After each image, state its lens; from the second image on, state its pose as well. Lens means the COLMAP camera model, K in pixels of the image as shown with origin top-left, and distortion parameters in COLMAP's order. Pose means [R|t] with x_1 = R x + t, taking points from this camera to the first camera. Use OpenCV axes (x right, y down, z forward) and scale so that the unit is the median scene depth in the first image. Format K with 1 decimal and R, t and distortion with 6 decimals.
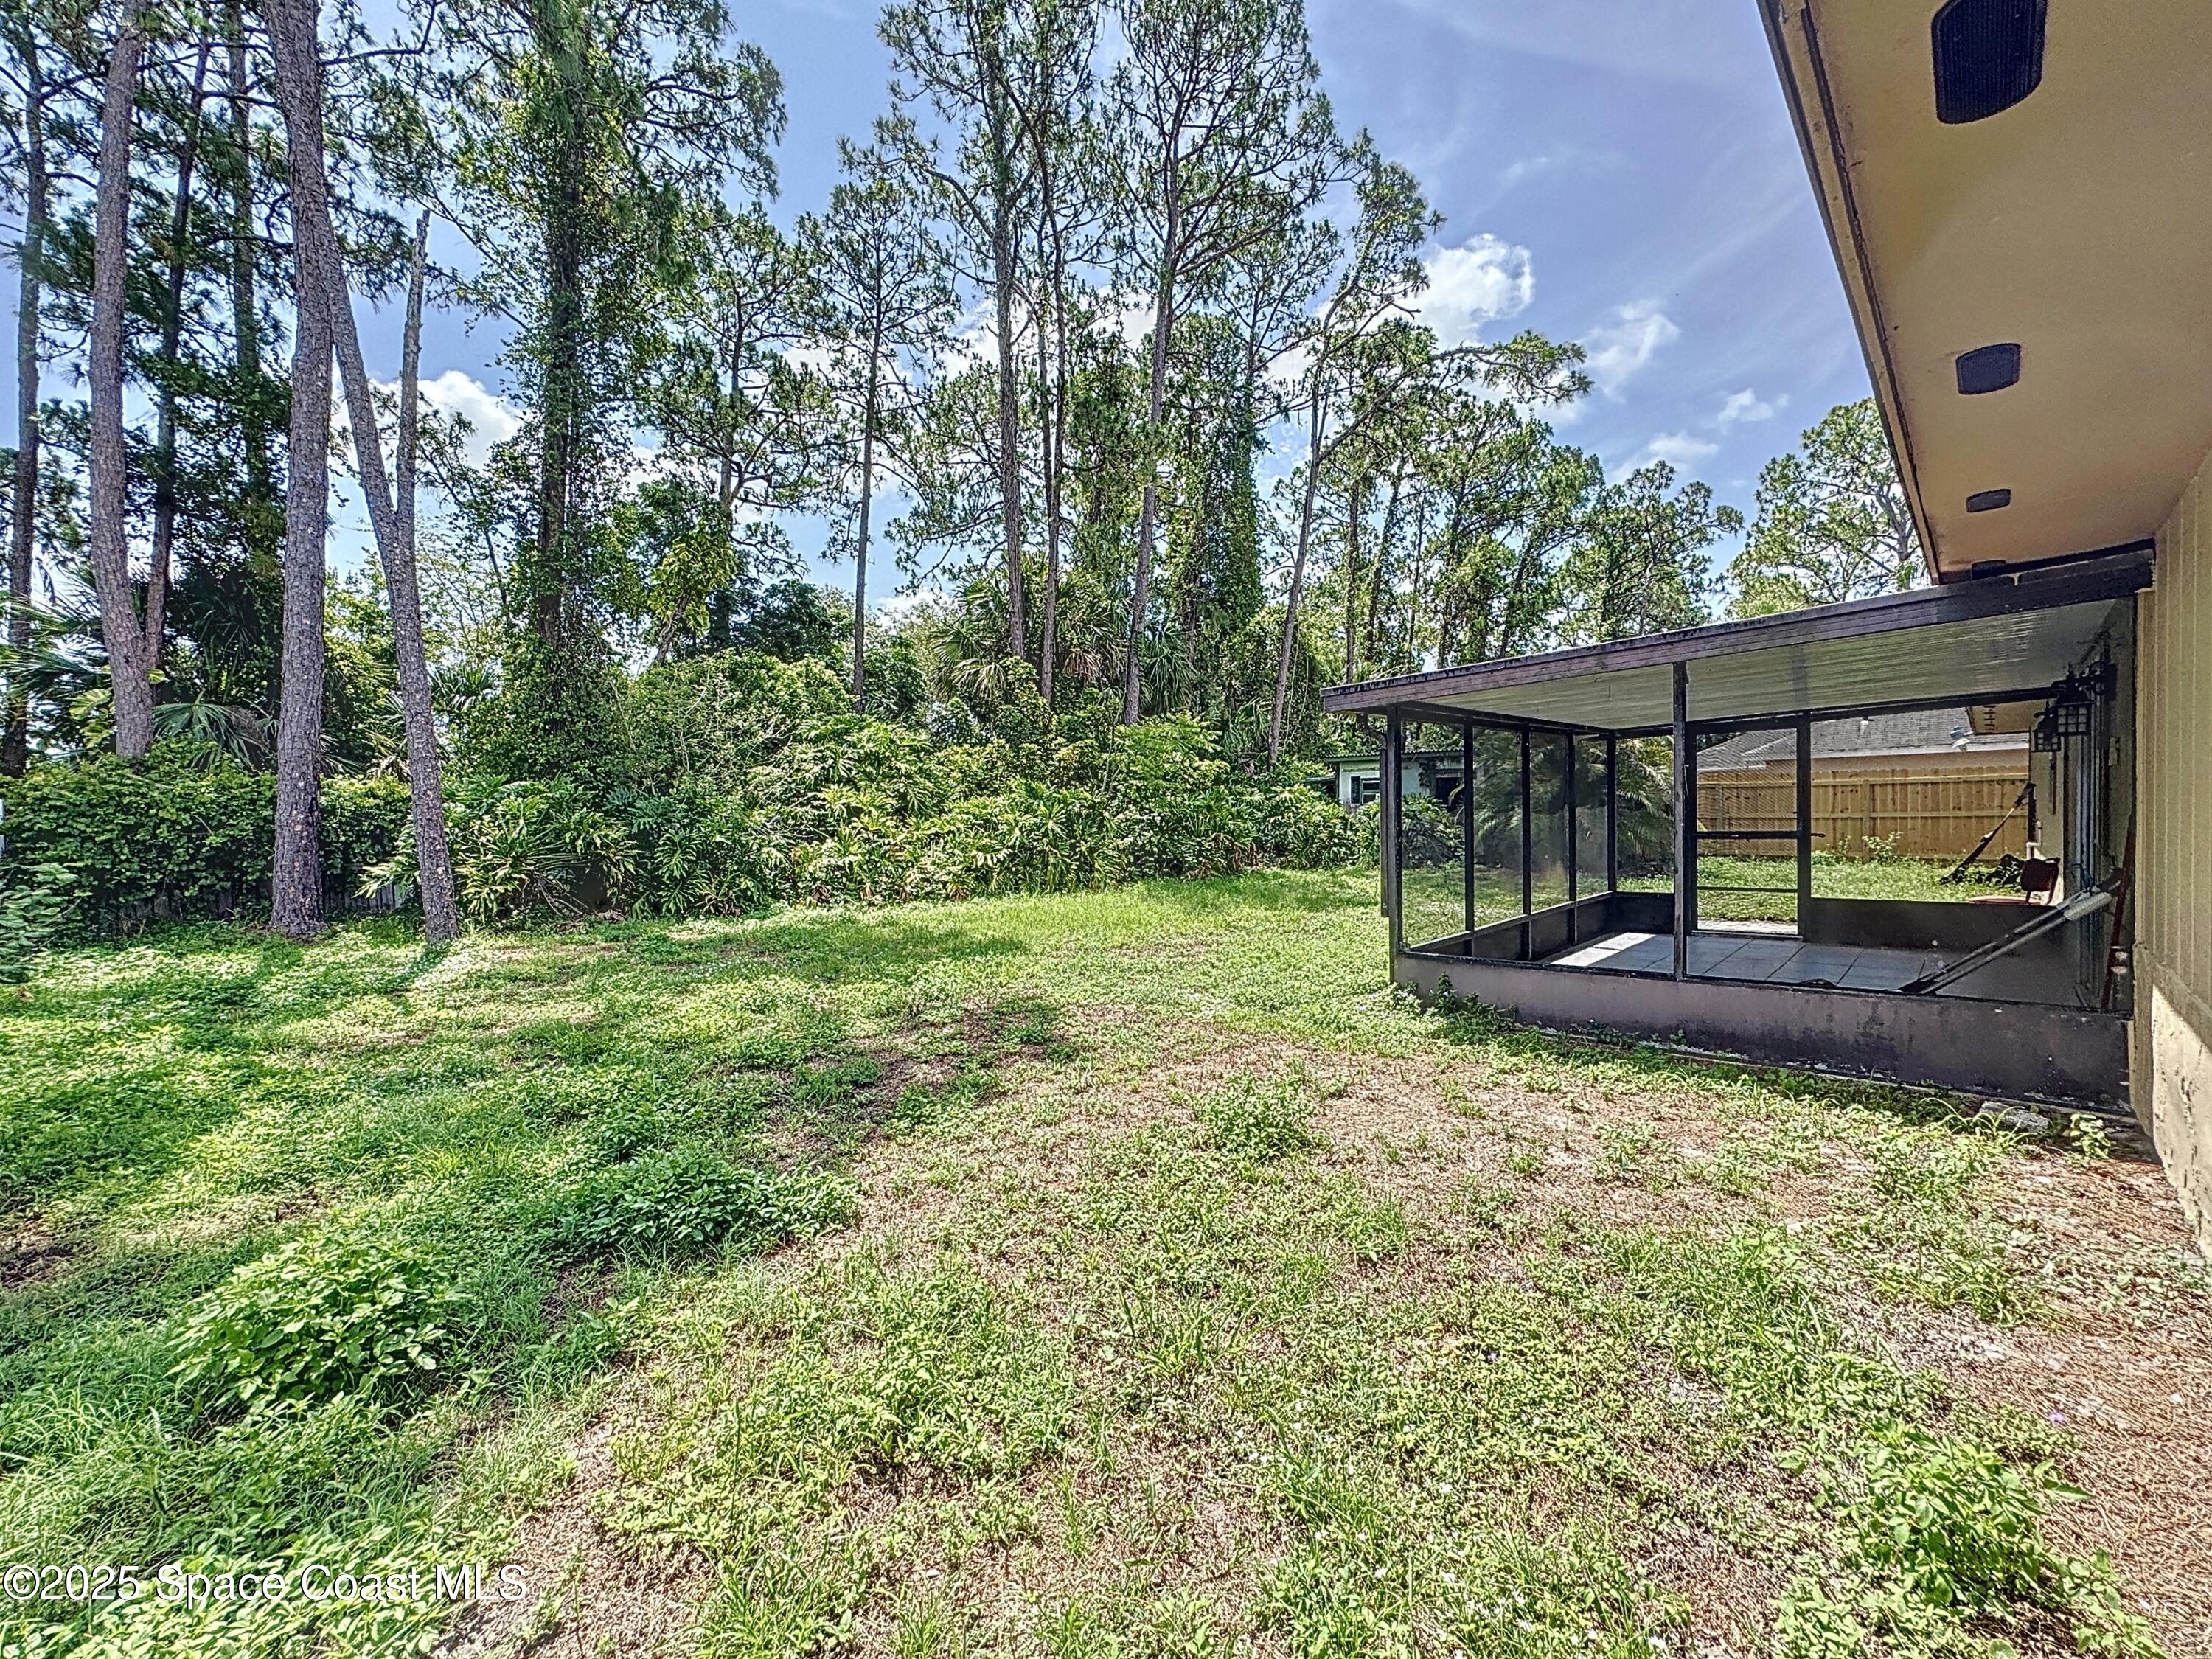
lens RADIAL K [[1583.3, 0, 1104.4], [0, 1583.3, 842.1], [0, 0, 1]] dist [0.088135, -0.128296]
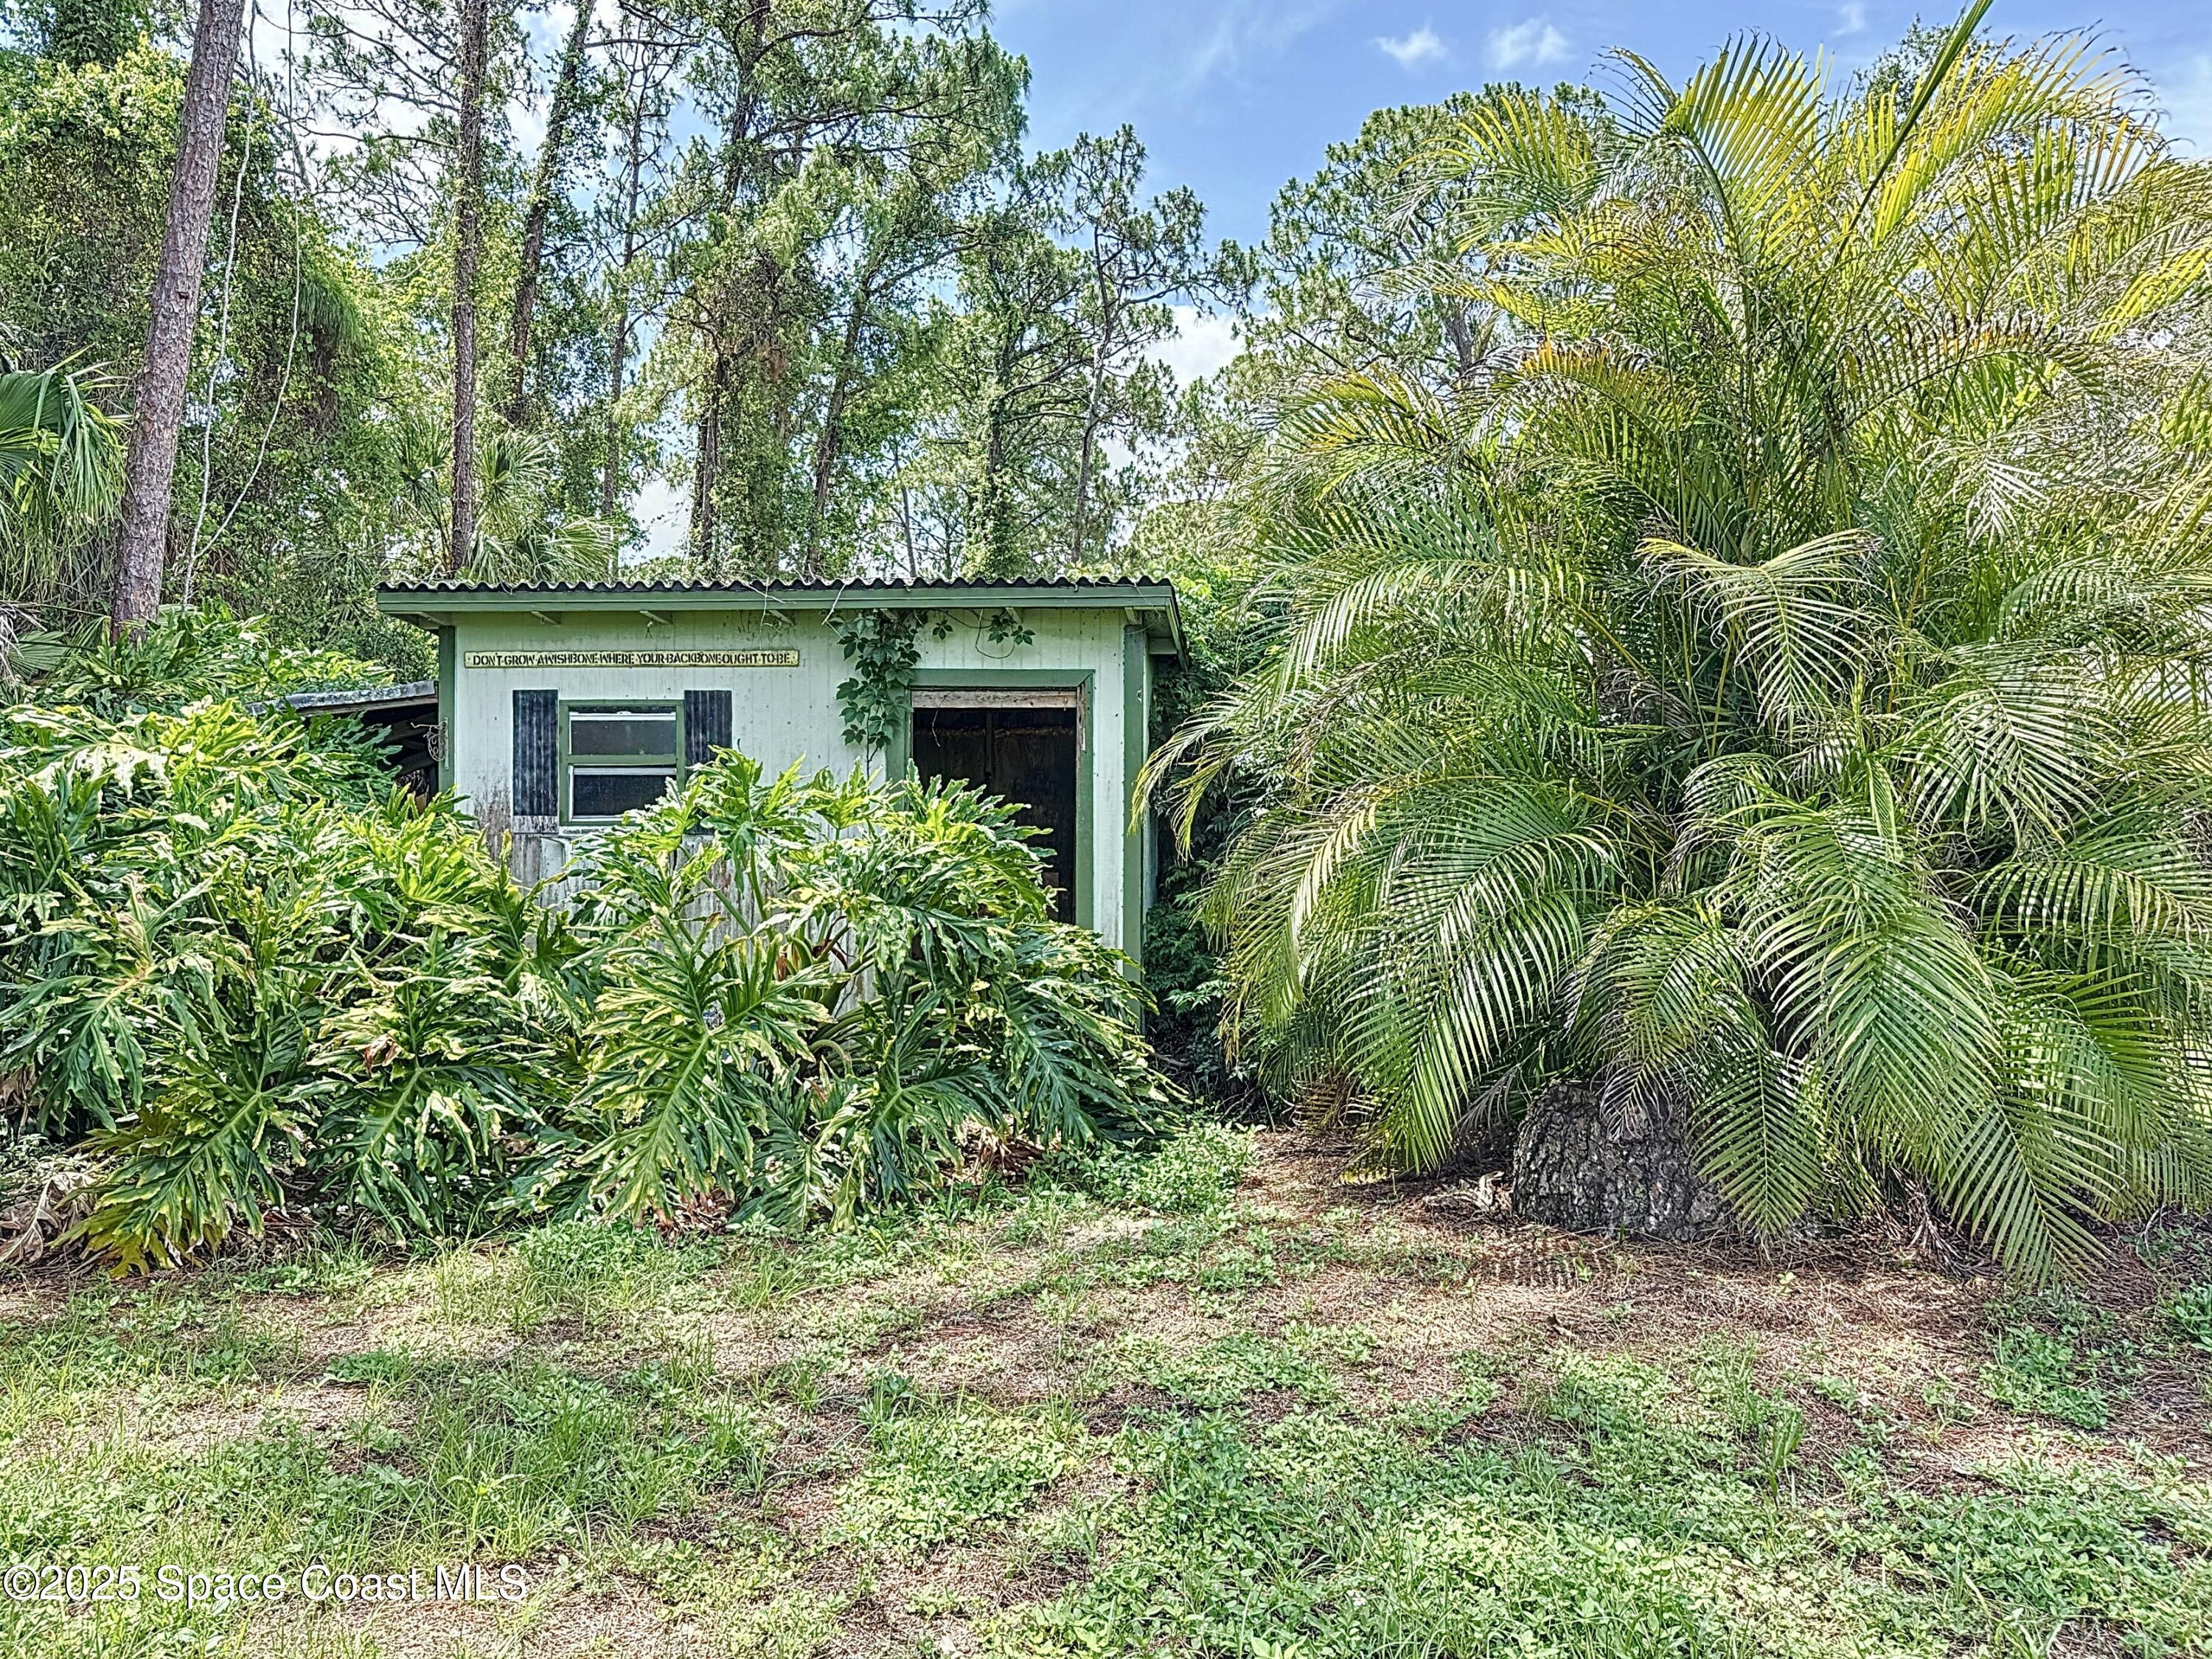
lens RADIAL K [[1583.3, 0, 1104.4], [0, 1583.3, 842.1], [0, 0, 1]] dist [0.088135, -0.128296]
pose [[0.852169, -0.003745, 0.523254, 0.086504], [0.010027, 0.999908, -0.009173, -0.013997], [-0.523171, 0.013063, 0.852127, 0.608689]]
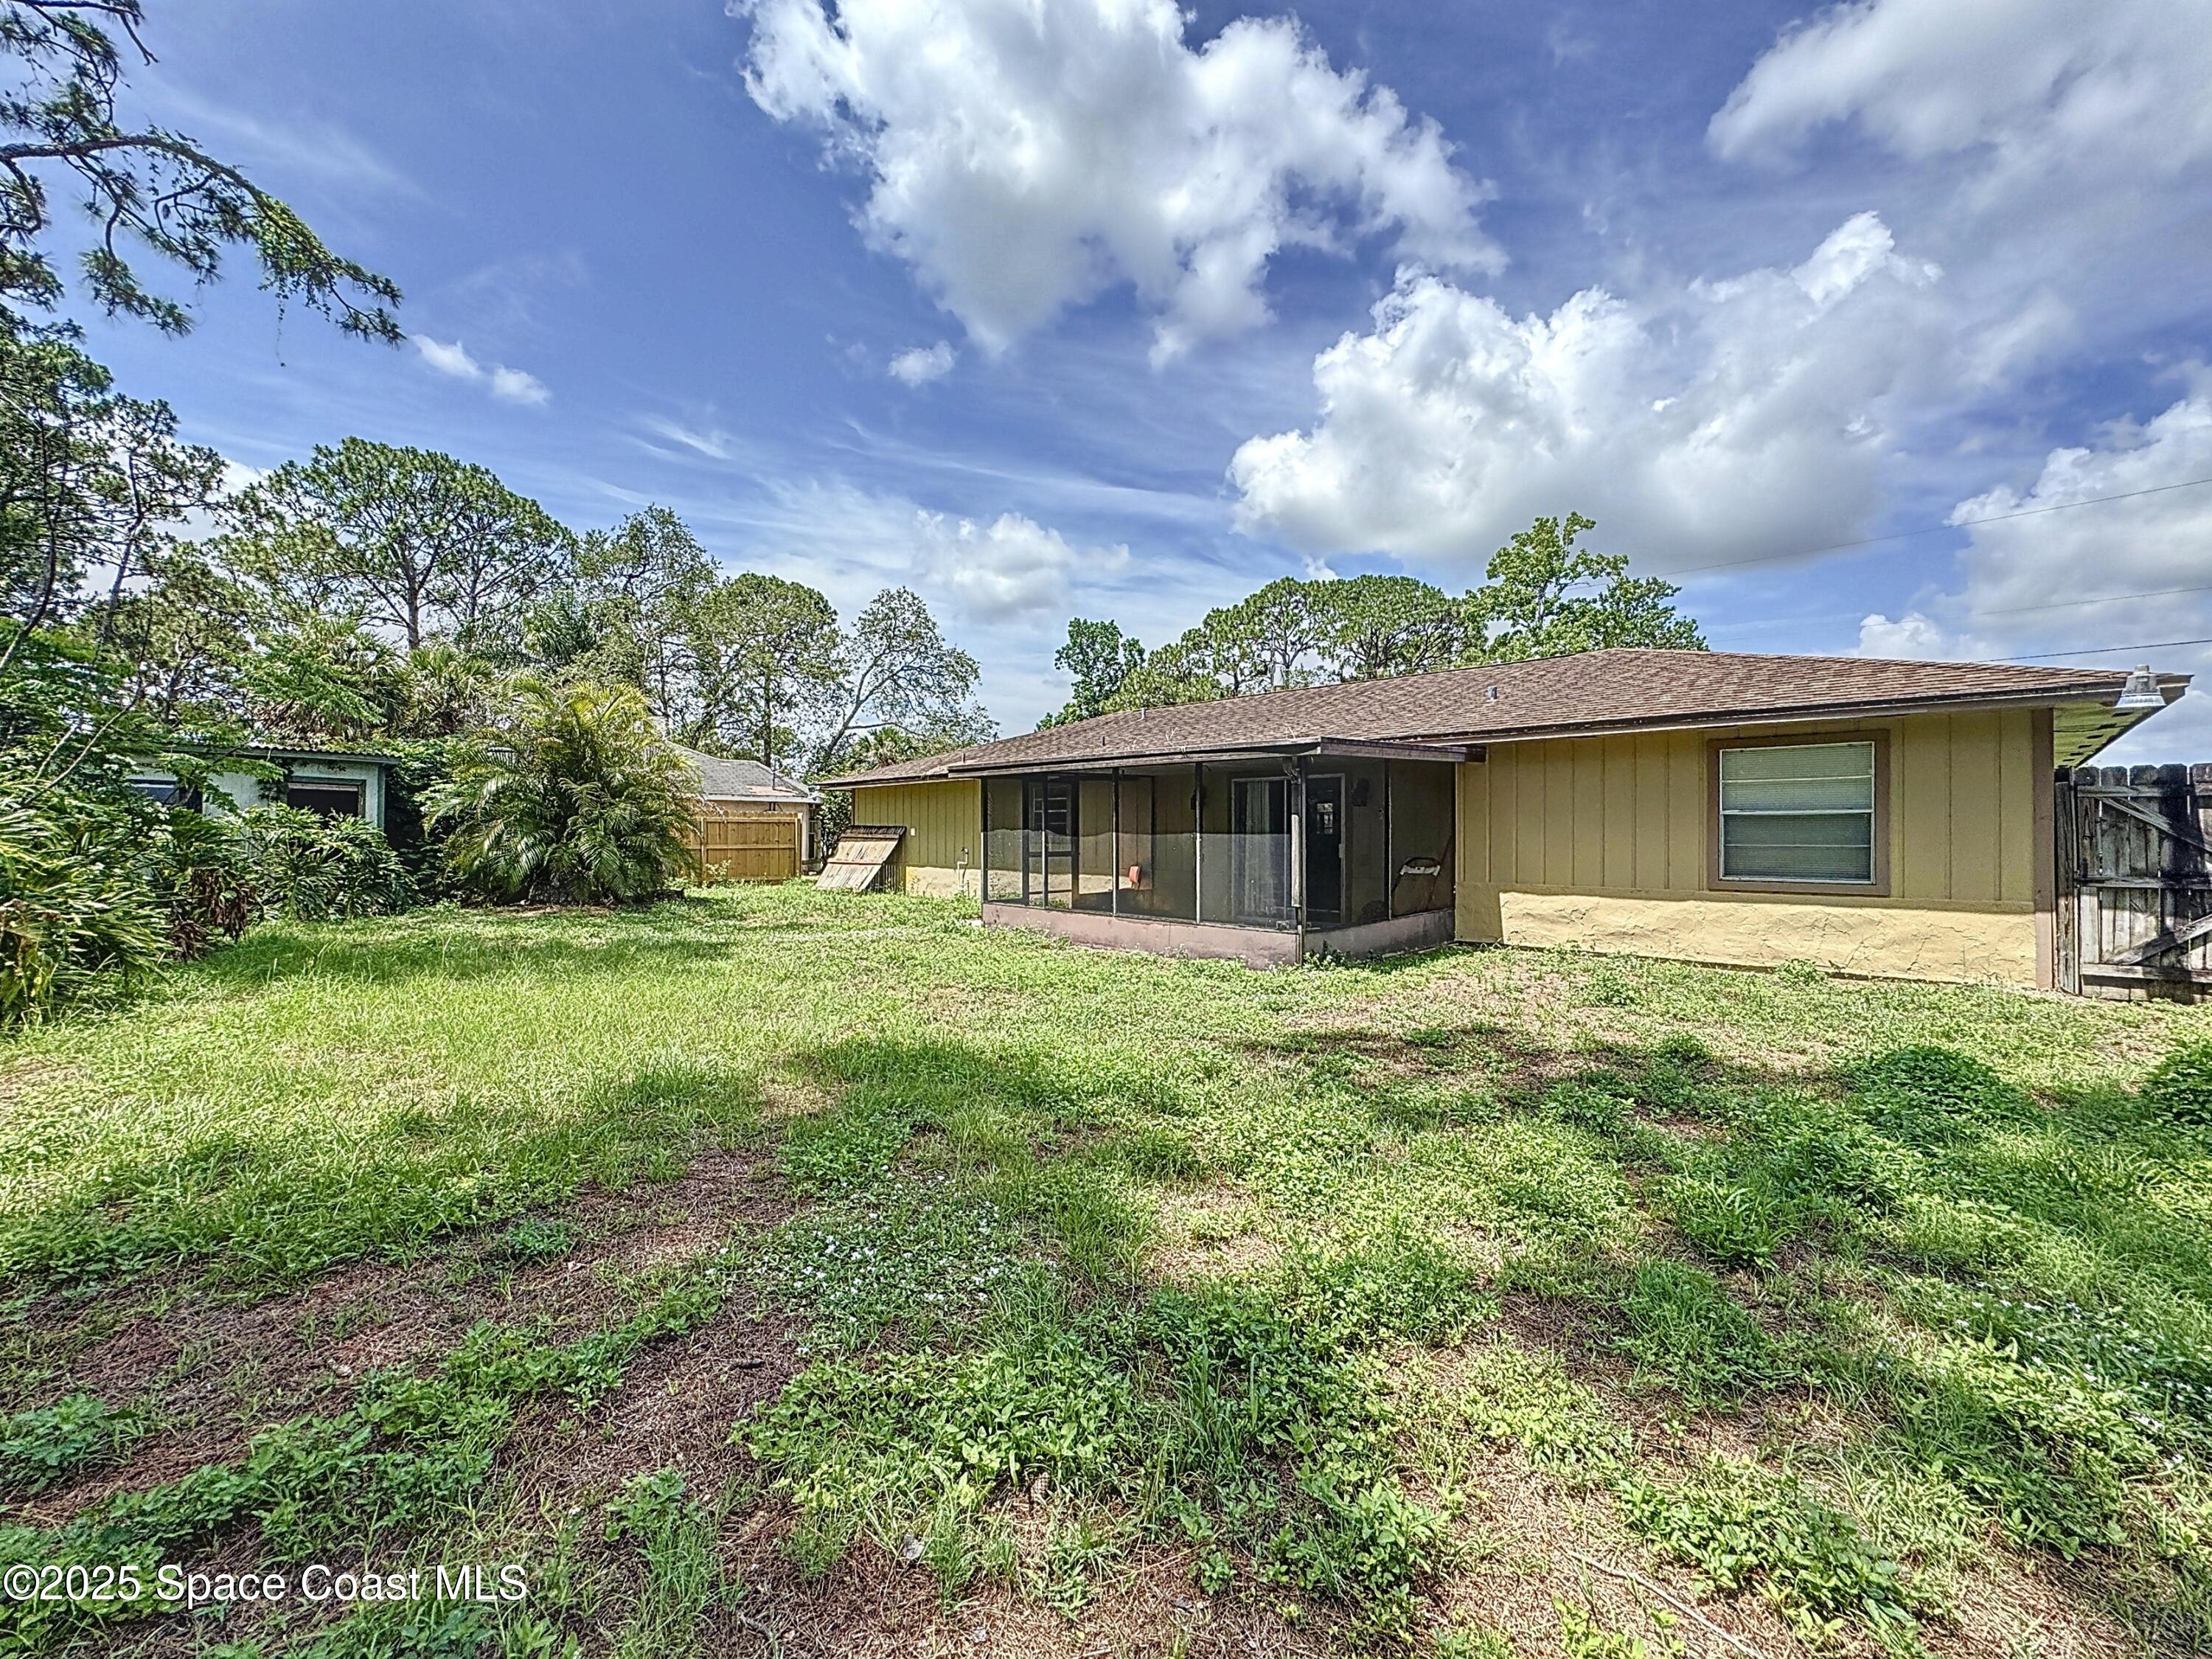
lens RADIAL K [[945.7, 0, 1106.0], [0, 945.7, 829.5], [0, 0, 1]] dist [-0.025580, 0.016098]
pose [[0.114922, 0.019104, 0.993191, -0.057987], [0.017625, 0.999618, -0.021267, -0.008009], [-0.993218, 0.019949, 0.114541, 0.505470]]
